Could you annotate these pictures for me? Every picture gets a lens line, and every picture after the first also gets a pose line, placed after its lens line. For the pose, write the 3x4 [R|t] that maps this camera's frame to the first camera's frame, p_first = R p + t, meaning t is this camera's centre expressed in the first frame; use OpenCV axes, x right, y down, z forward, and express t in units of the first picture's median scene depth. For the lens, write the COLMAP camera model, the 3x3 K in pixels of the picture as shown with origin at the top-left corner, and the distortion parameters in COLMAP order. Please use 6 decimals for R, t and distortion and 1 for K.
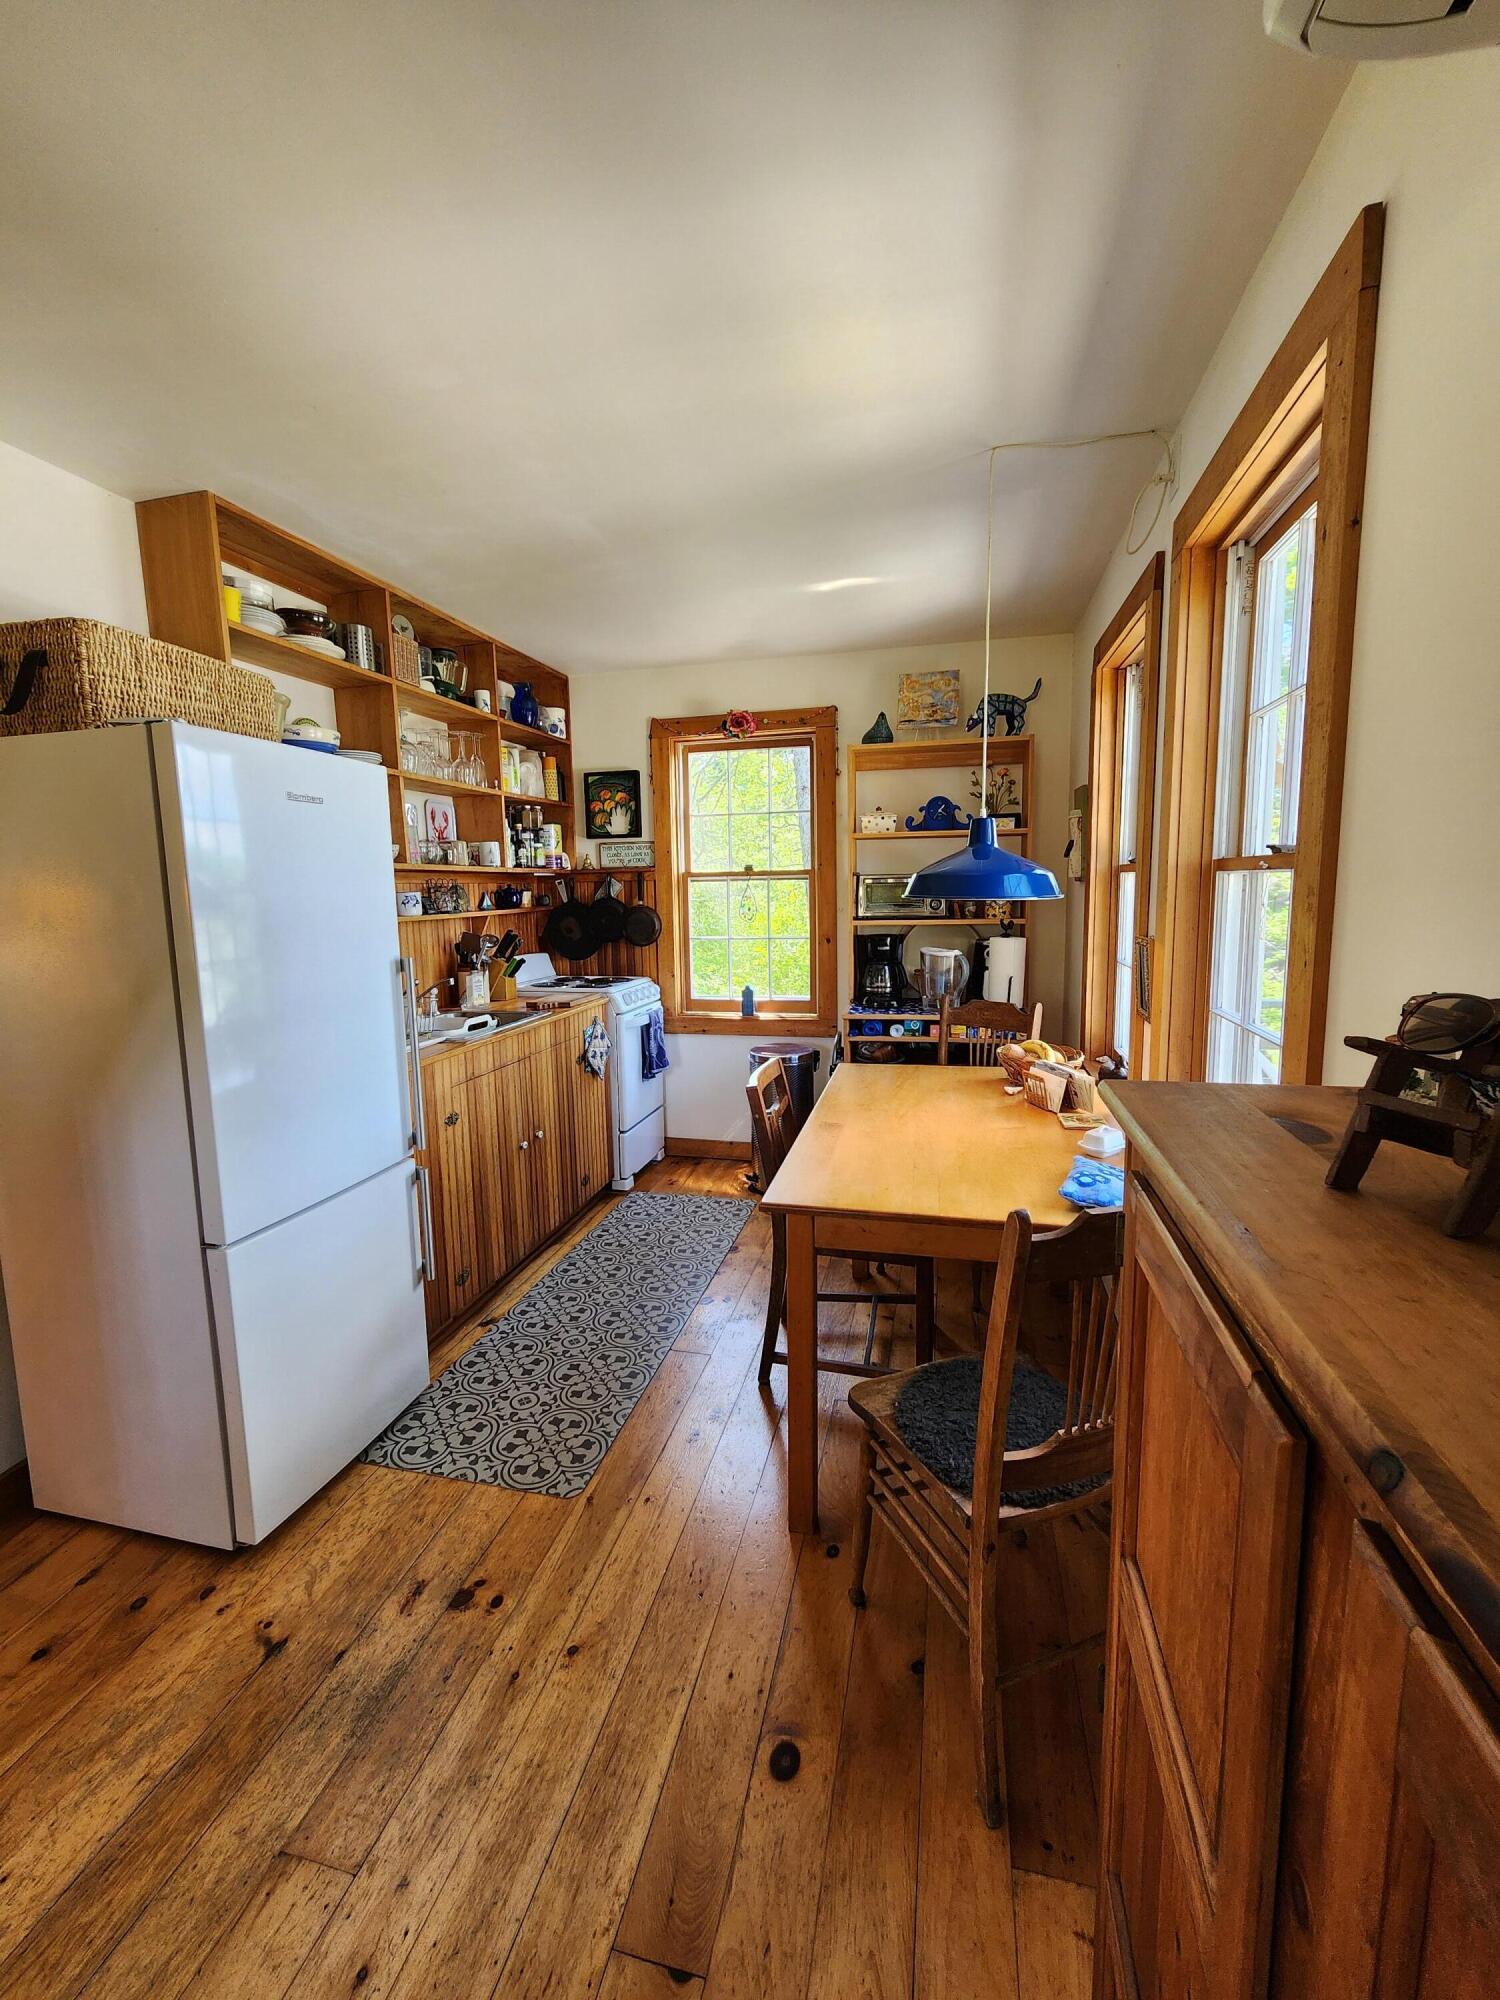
lens RADIAL K [[819.5, 0, 754.5], [0, 819.5, 995.0], [0, 0, 1]] dist [-0.002074, -0.000814]
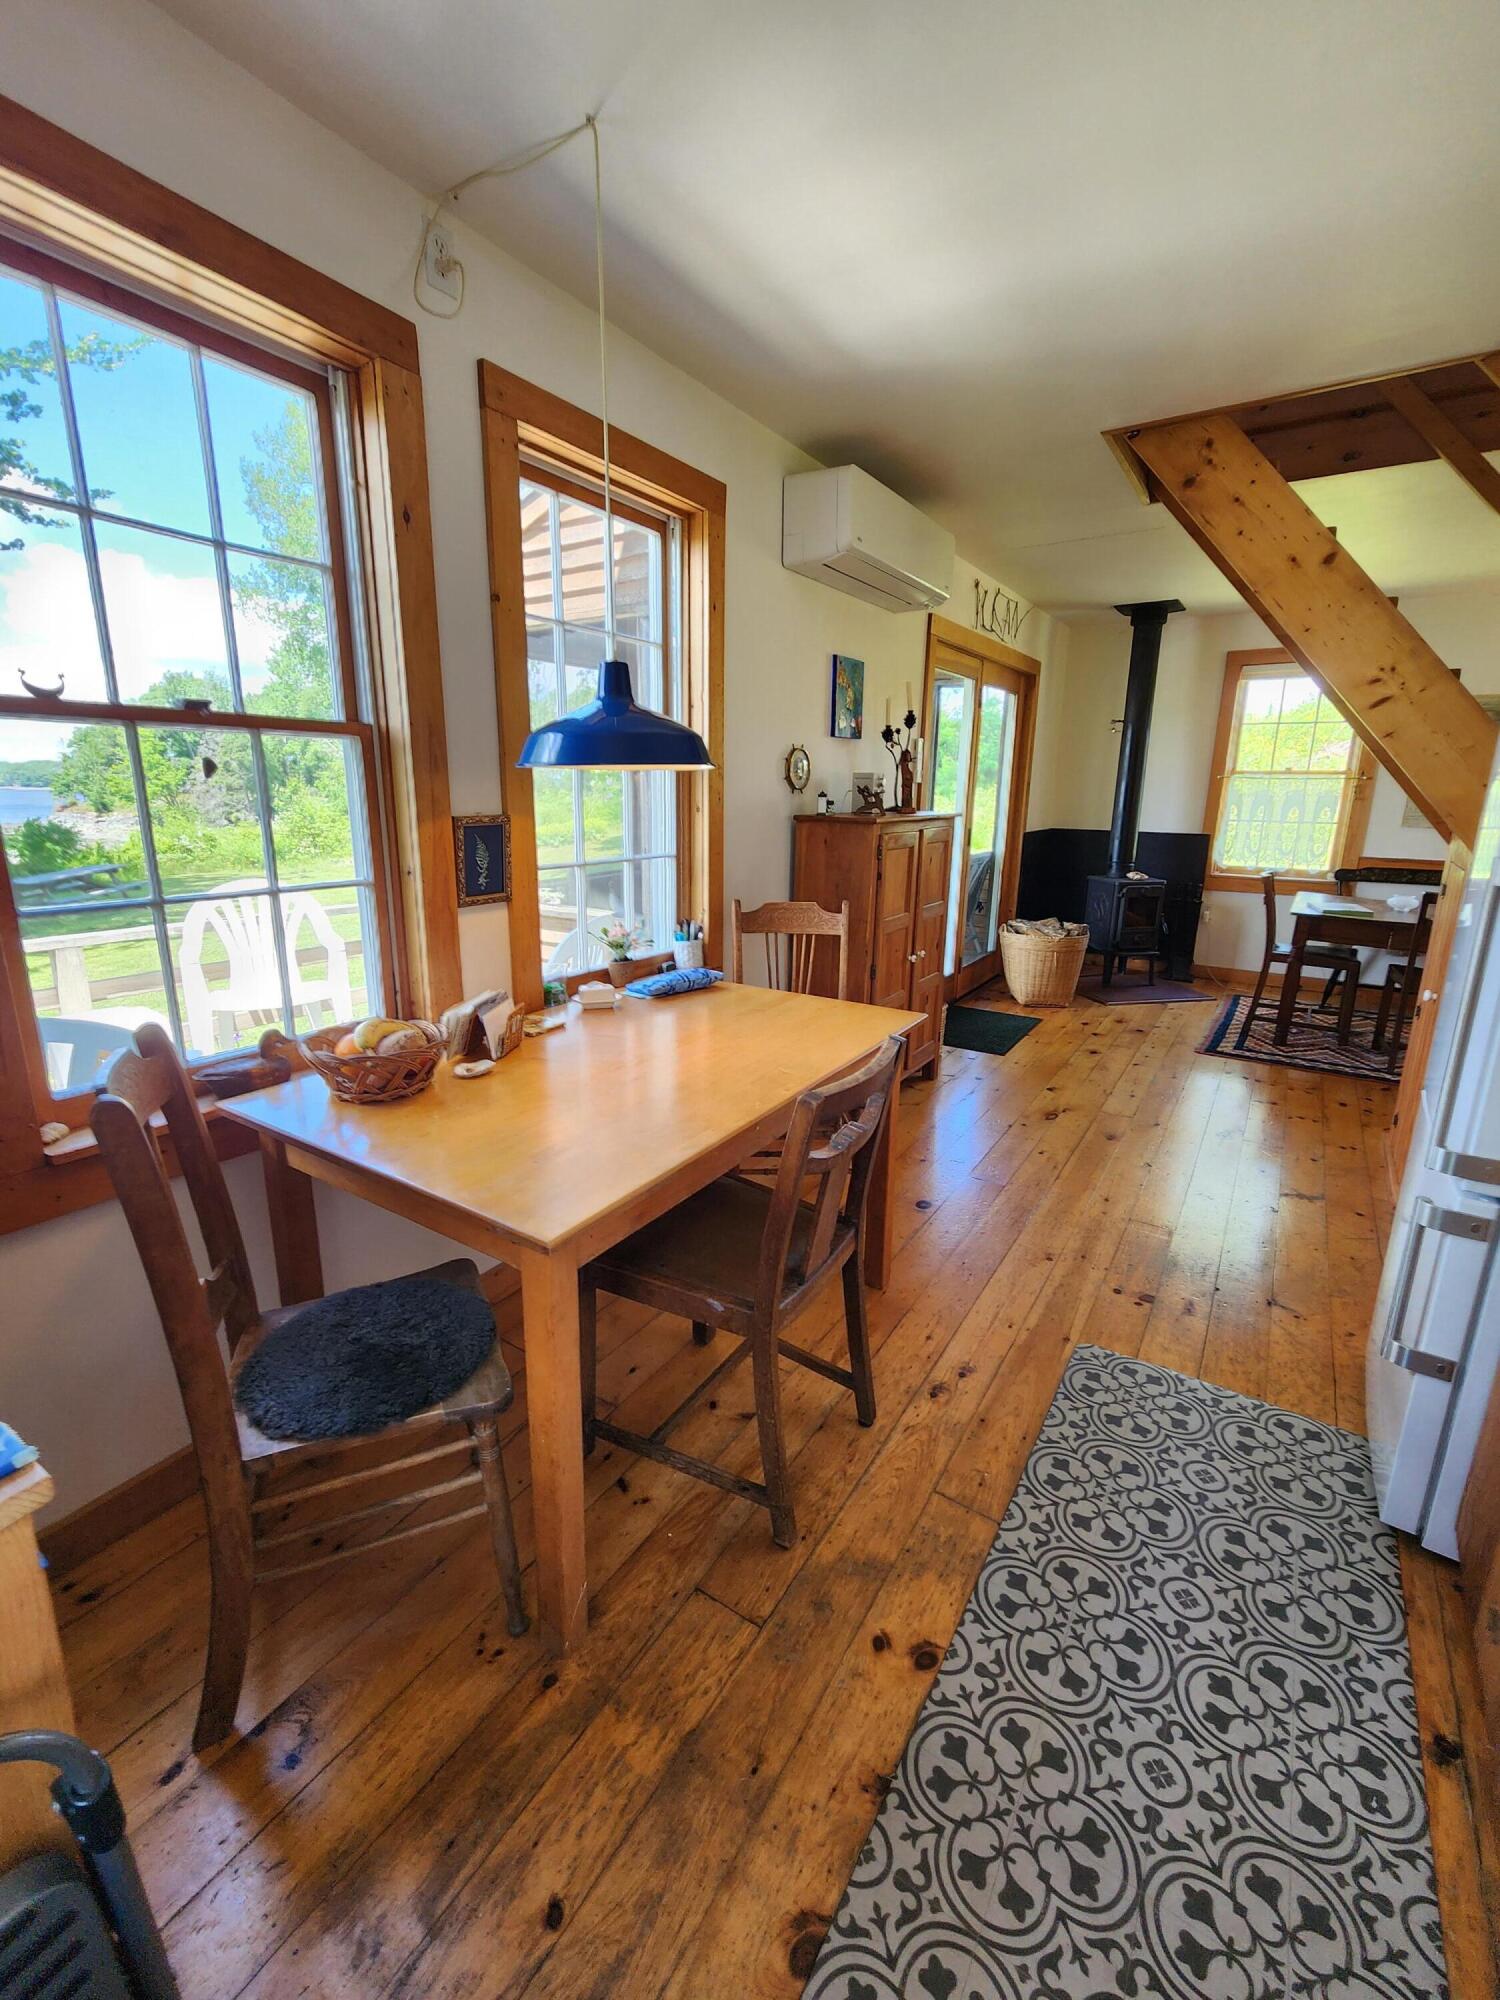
lens RADIAL K [[819.5, 0, 741.7], [0, 819.5, 993.5], [0, 0, 1]] dist [-0.002074, -0.000814]
pose [[-0.937150, -0.075123, 0.340743, -0.070895], [0.051460, 0.936113, 0.347914, -0.109002], [-0.345110, 0.343583, -0.873413, 1.027293]]
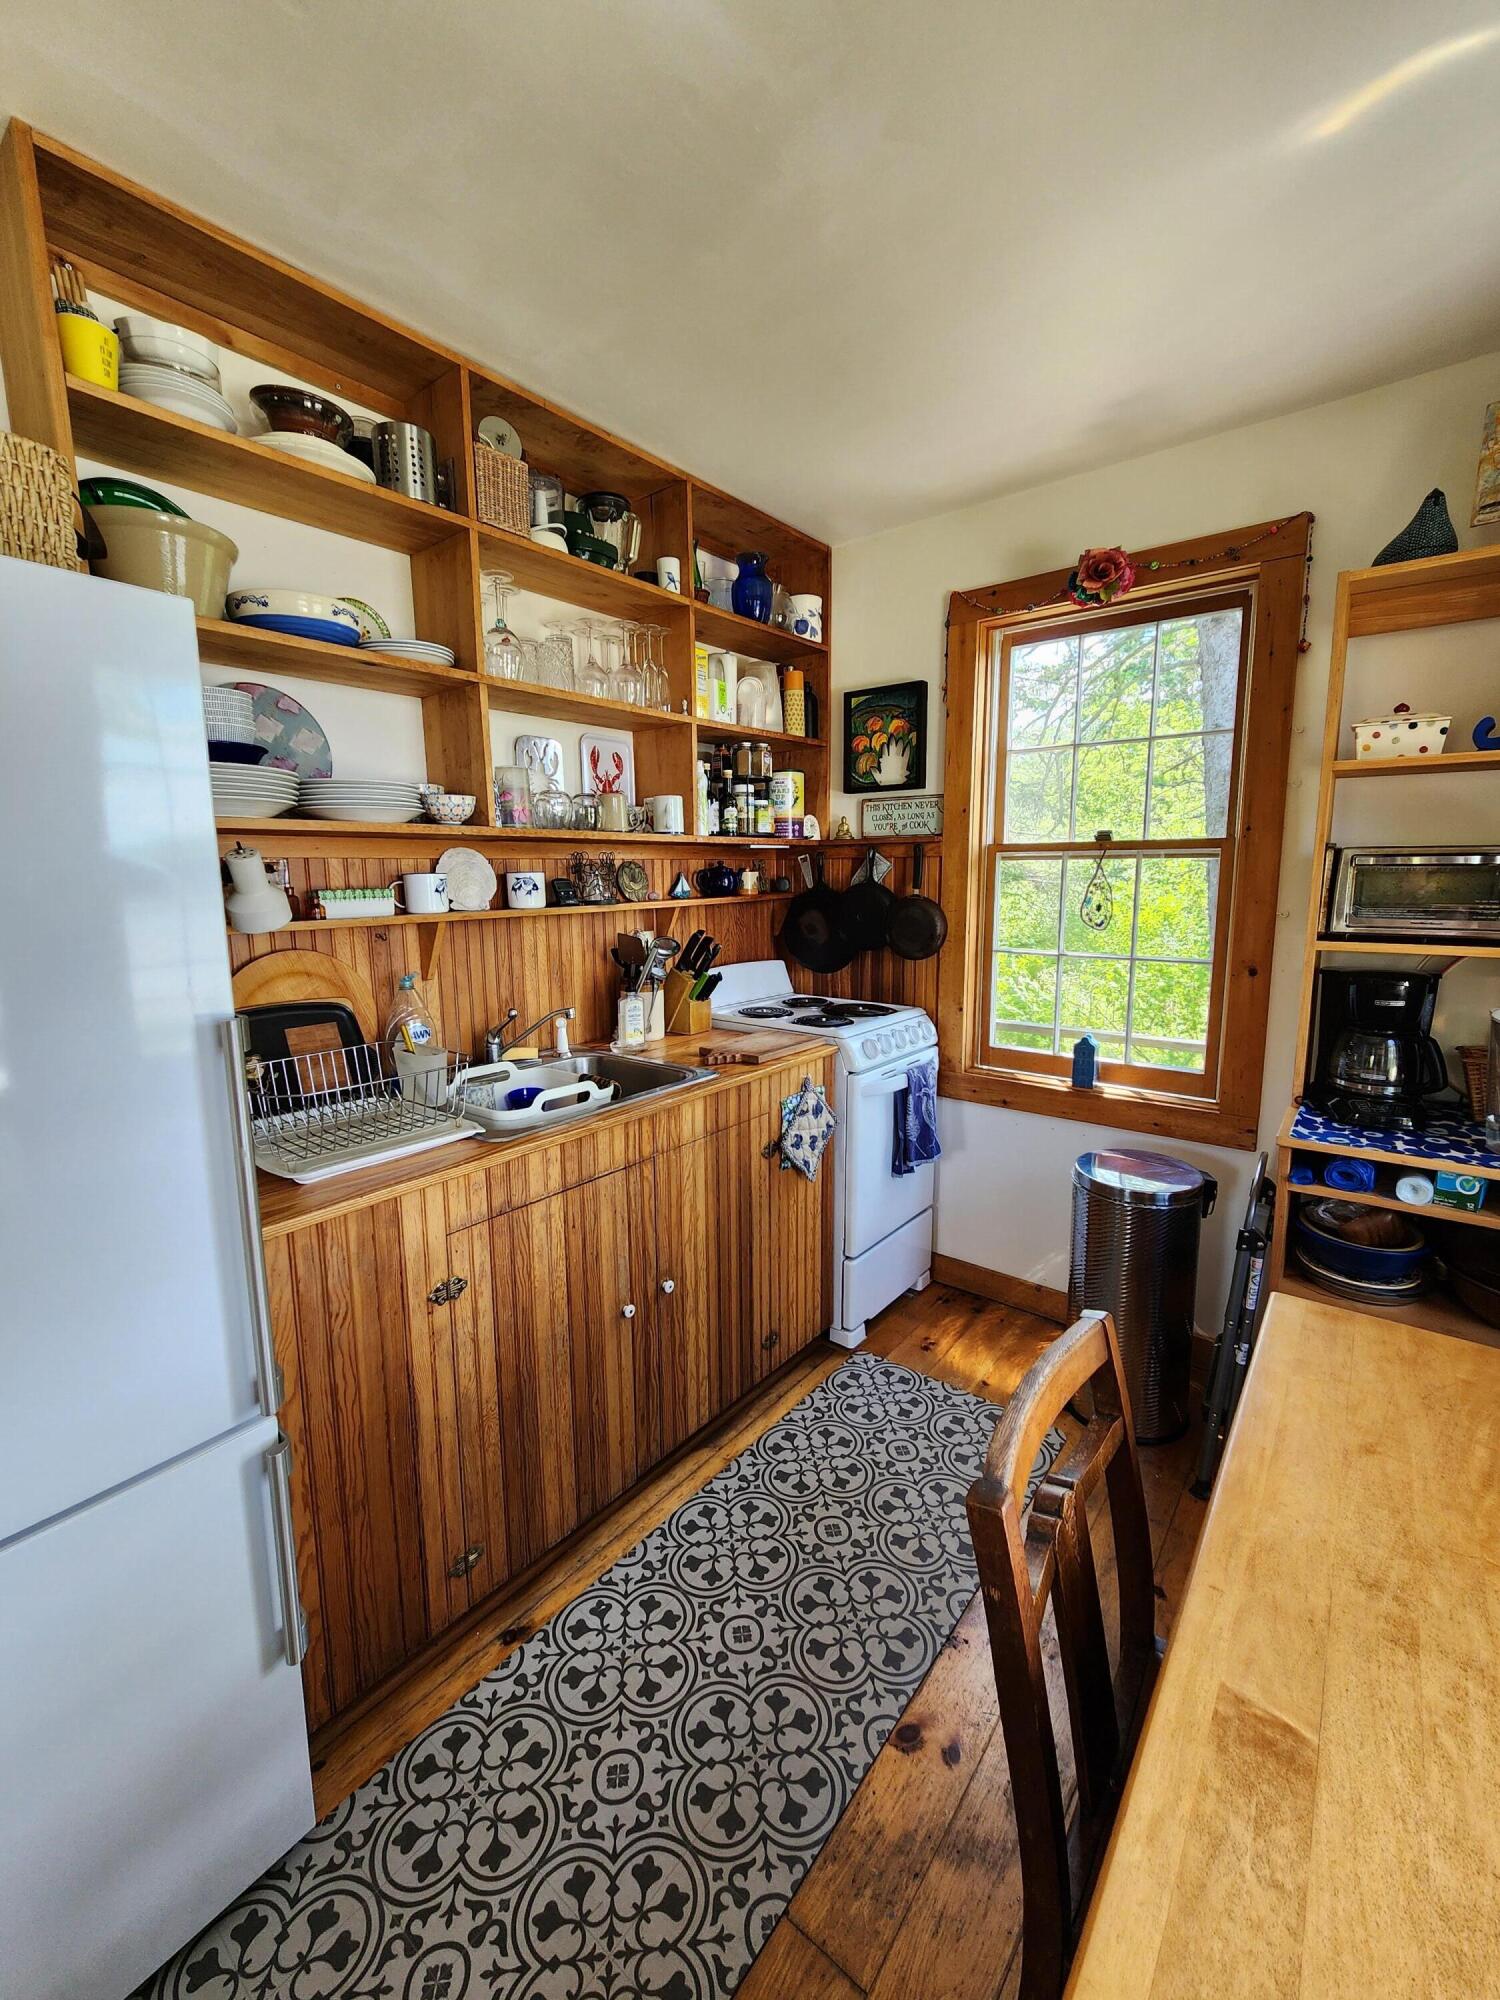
lens RADIAL K [[819.5, 0, 757.8], [0, 819.5, 991.4], [0, 0, 1]] dist [-0.002074, -0.000814]
pose [[0.907470, 0.073519, -0.413633, 0.021371], [-0.063822, 0.997266, 0.037235, -0.058017], [0.415240, -0.007390, 0.909682, 0.418001]]
